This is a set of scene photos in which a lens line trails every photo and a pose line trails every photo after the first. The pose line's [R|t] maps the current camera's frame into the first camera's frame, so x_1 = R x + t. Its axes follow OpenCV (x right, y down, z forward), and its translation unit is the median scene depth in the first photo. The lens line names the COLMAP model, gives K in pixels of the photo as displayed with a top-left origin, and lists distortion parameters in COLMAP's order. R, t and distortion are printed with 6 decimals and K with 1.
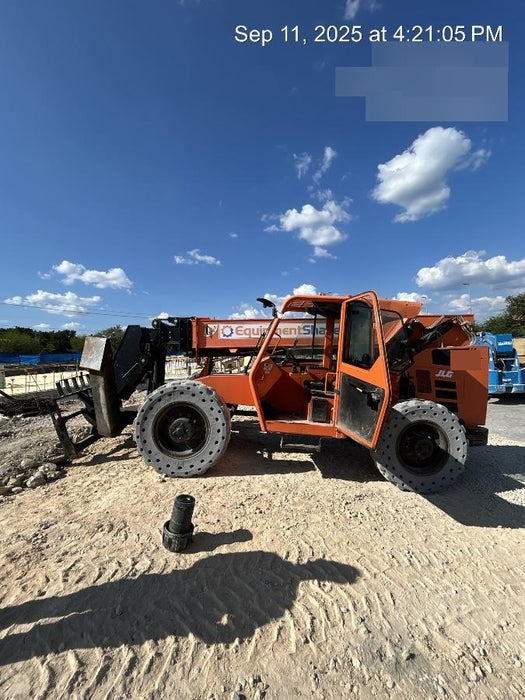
lens RADIAL K [[279.3, 0, 262.8], [0, 279.3, 344.3], [0, 0, 1]] dist [0.002382, 0.000251]
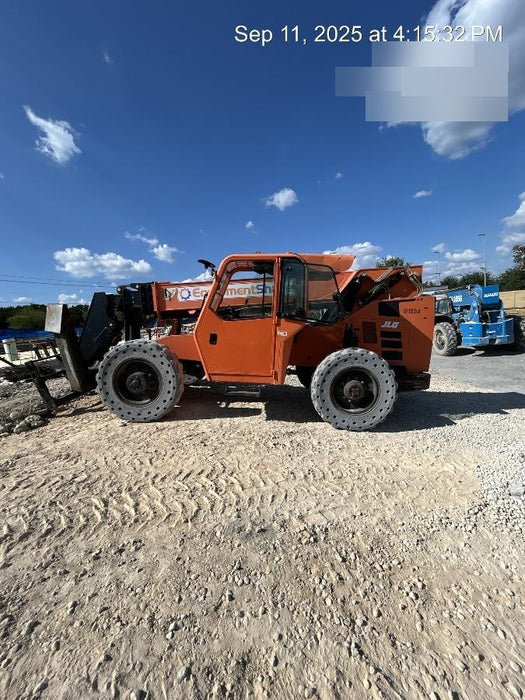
lens RADIAL K [[279.3, 0, 262.8], [0, 279.3, 344.3], [0, 0, 1]] dist [0.002382, 0.000251]
pose [[0.998022, -0.040133, -0.048378, 0.255584], [0.045640, 0.991883, 0.118683, 0.037474], [0.043222, -0.120656, 0.991753, -0.079917]]
